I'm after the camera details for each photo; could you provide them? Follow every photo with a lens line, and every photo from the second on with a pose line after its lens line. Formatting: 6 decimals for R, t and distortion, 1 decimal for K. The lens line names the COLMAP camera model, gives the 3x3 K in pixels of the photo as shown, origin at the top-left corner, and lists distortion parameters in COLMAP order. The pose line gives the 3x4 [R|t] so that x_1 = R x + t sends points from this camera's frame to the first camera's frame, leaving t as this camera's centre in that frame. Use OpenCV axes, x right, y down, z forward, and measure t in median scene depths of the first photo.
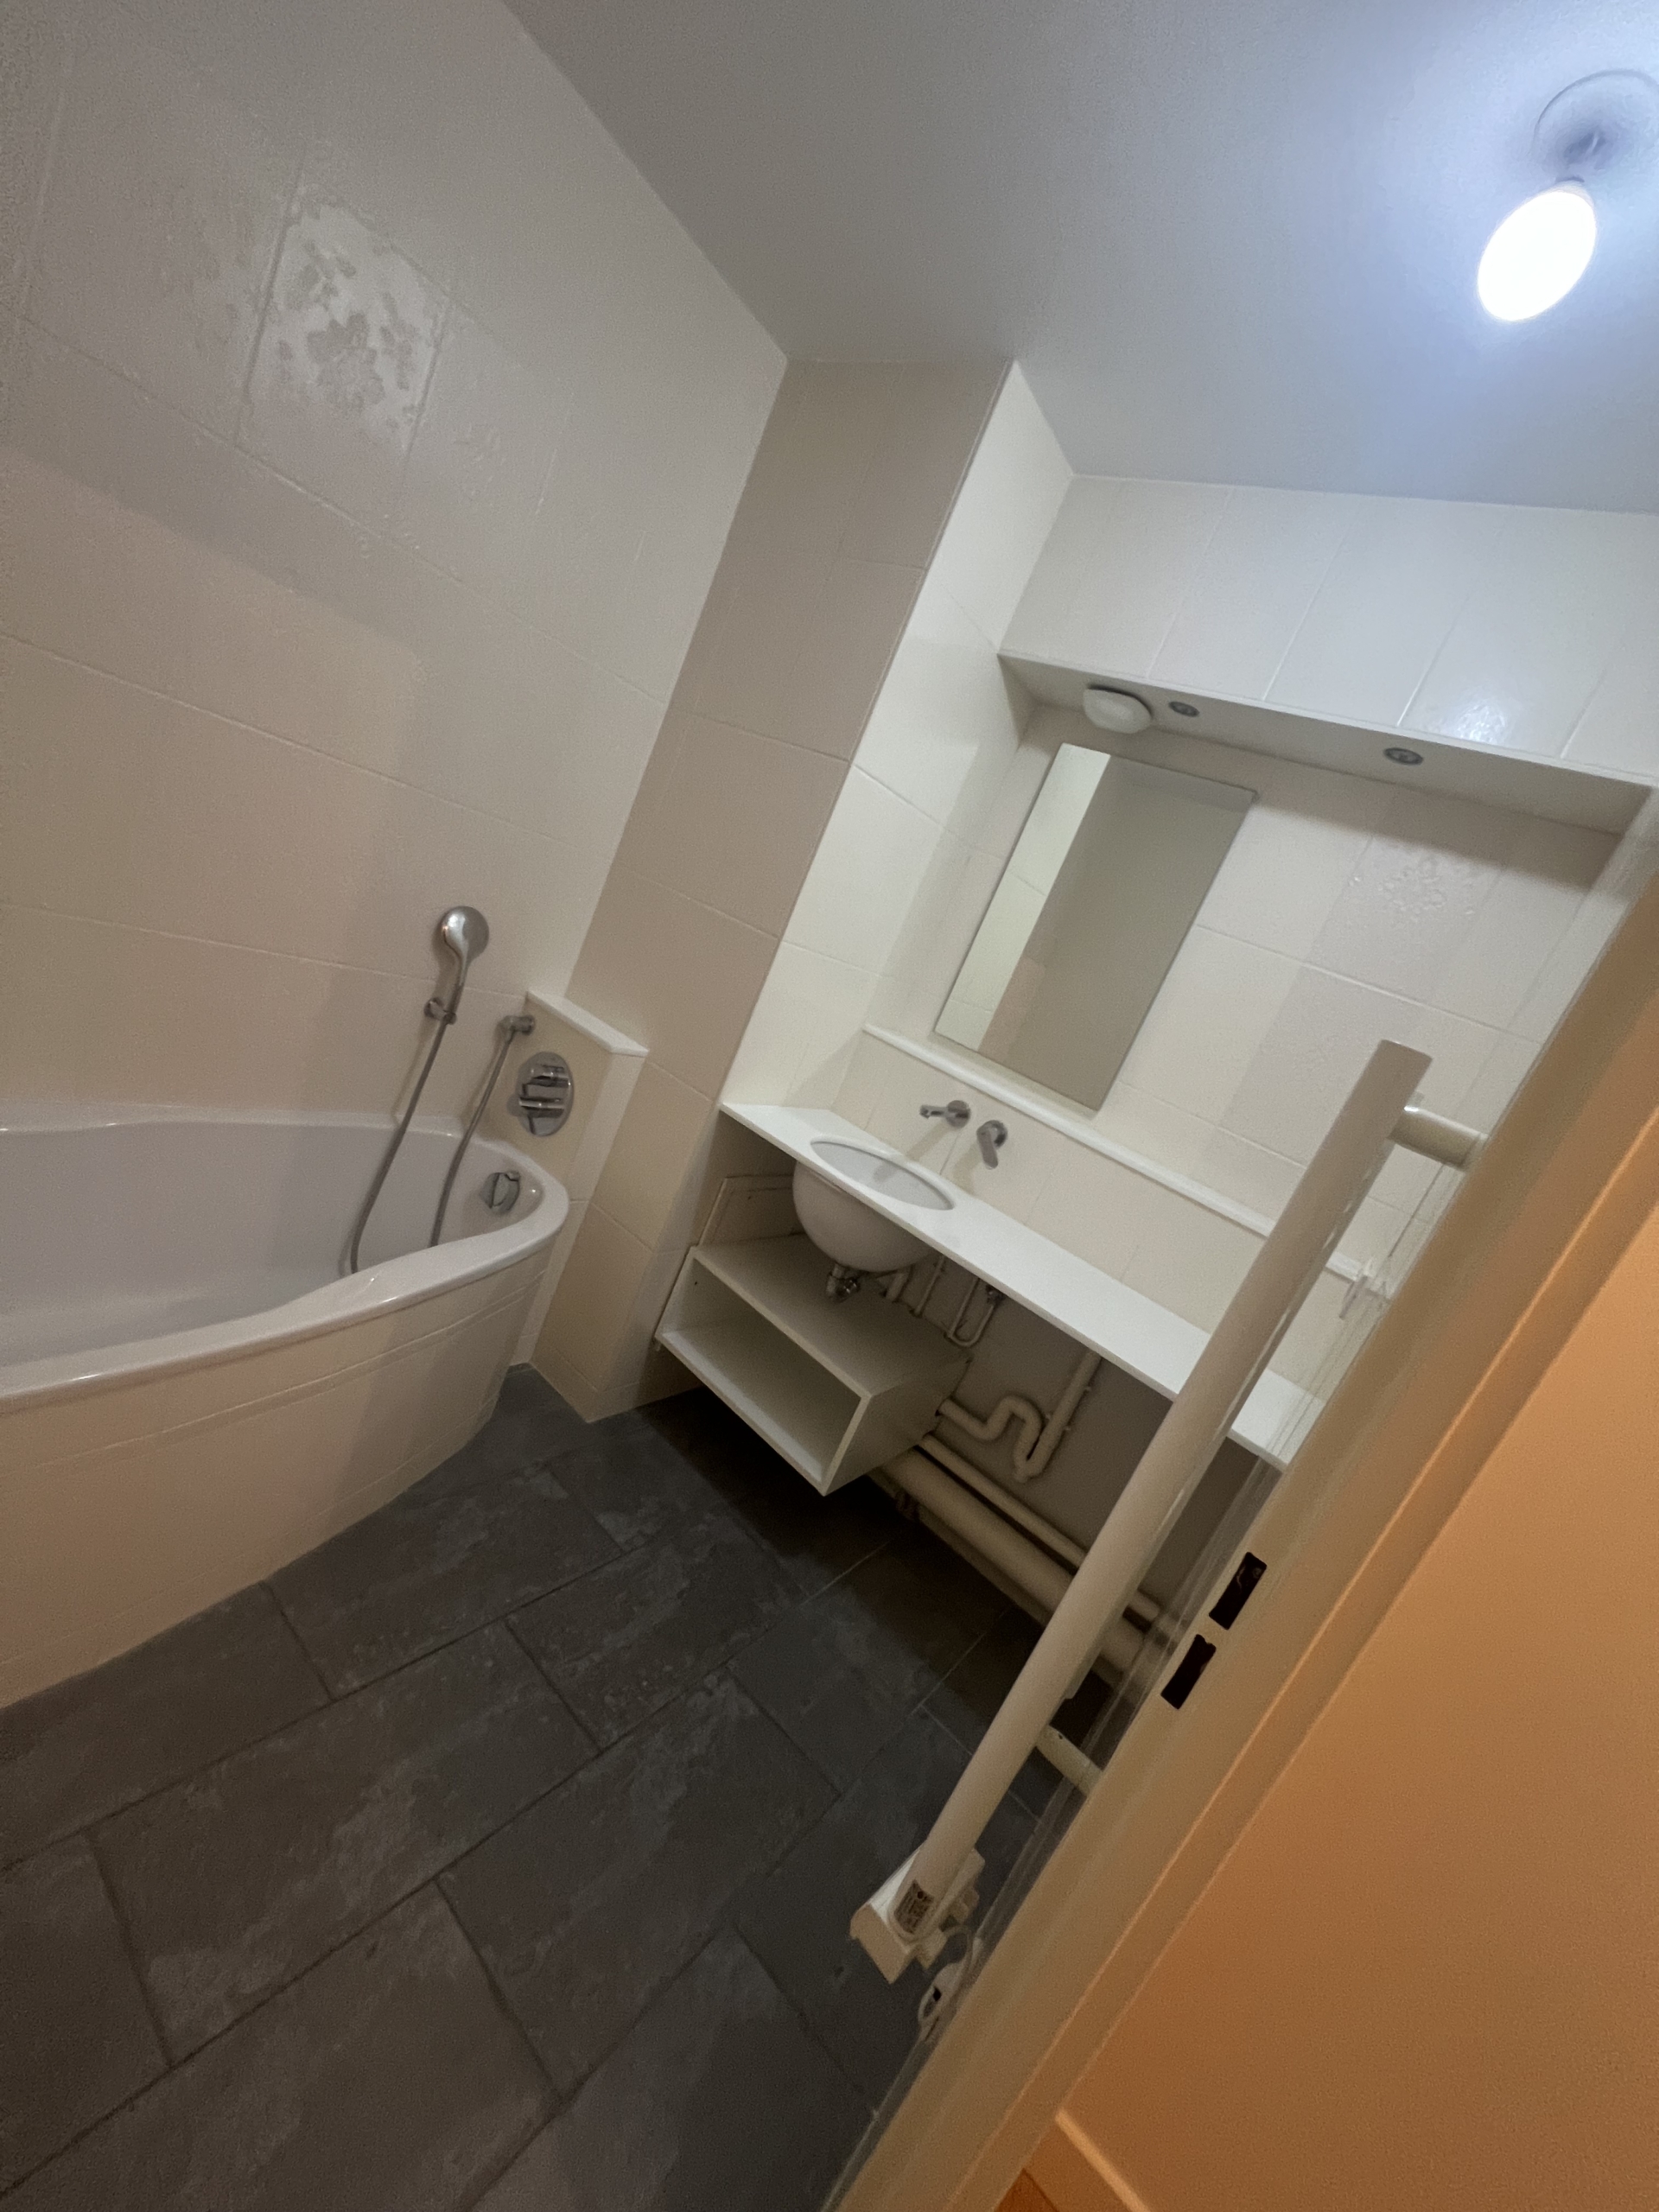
lens RADIAL K [[884.4, 0, 831.6], [0, 884.4, 1105.3], [0, 0, 1]] dist [-0.000640, -0.000599]
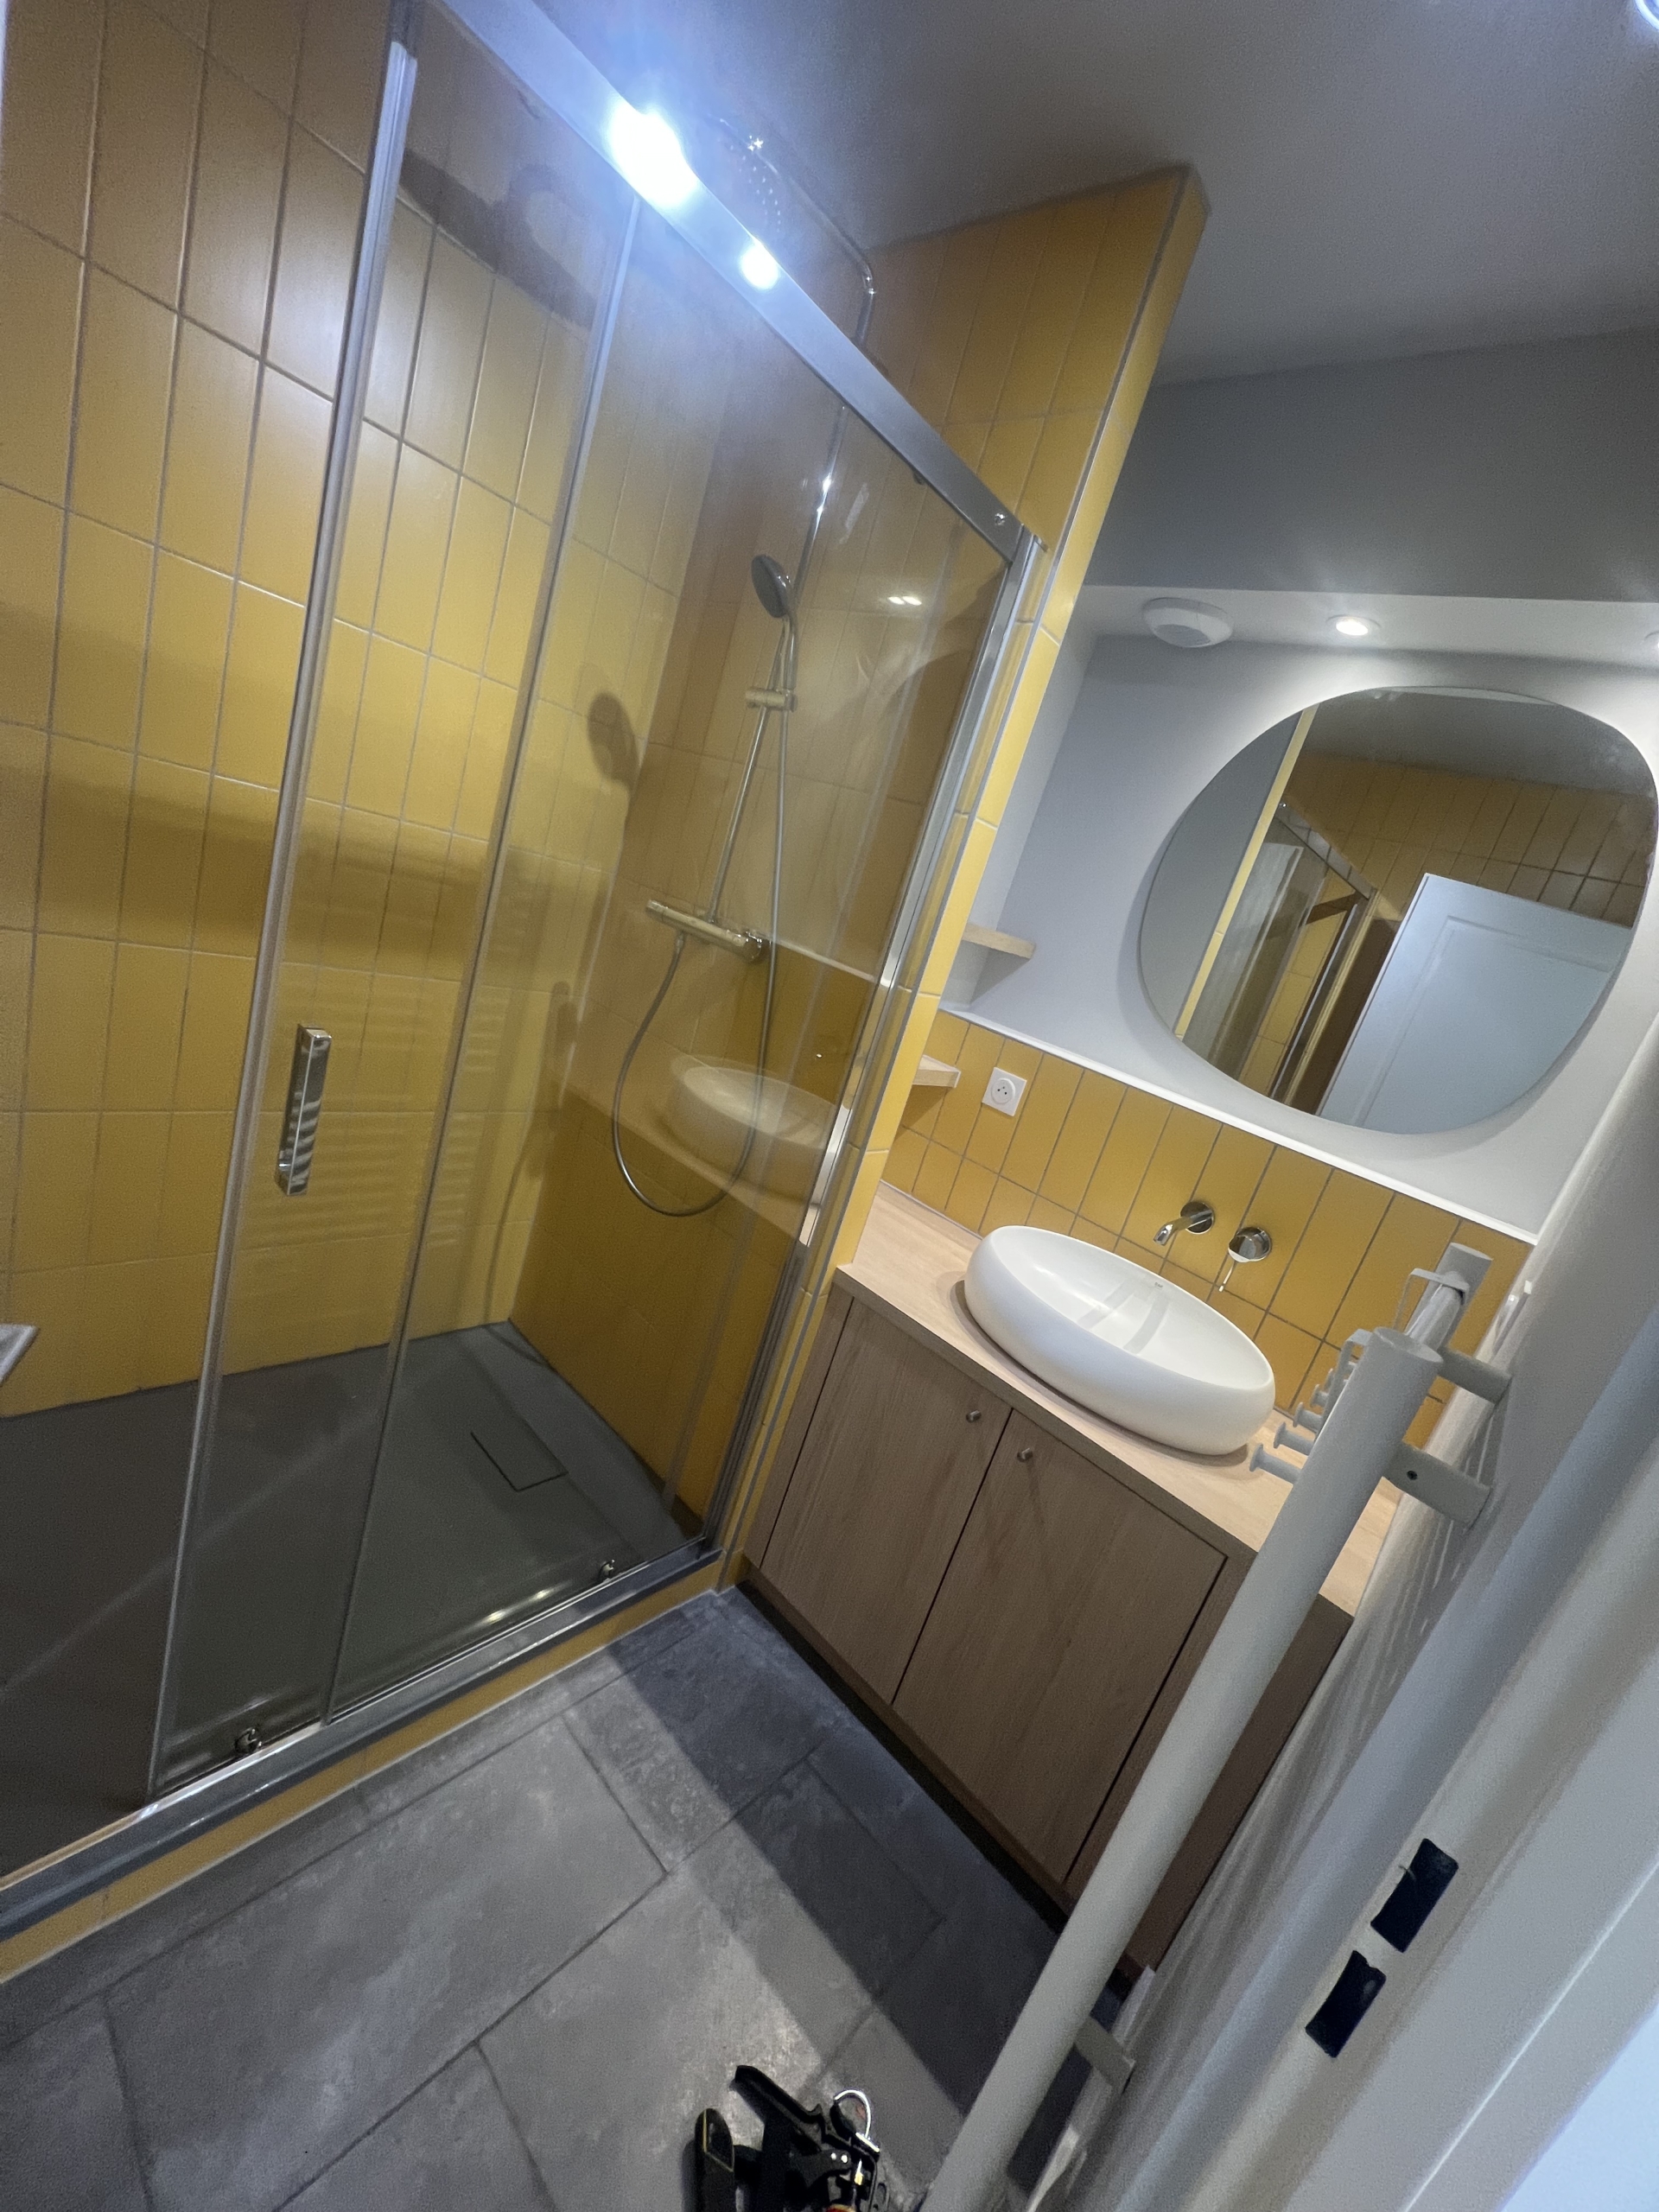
lens RADIAL K [[884.4, 0, 830.4], [0, 884.4, 1103.2], [0, 0, 1]] dist [-0.000640, -0.000599]
pose [[0.990944, -0.080167, -0.107720, 0.075156], [0.080032, 0.996777, -0.005580, -0.034517], [0.107820, -0.003091, 0.994166, 0.153811]]
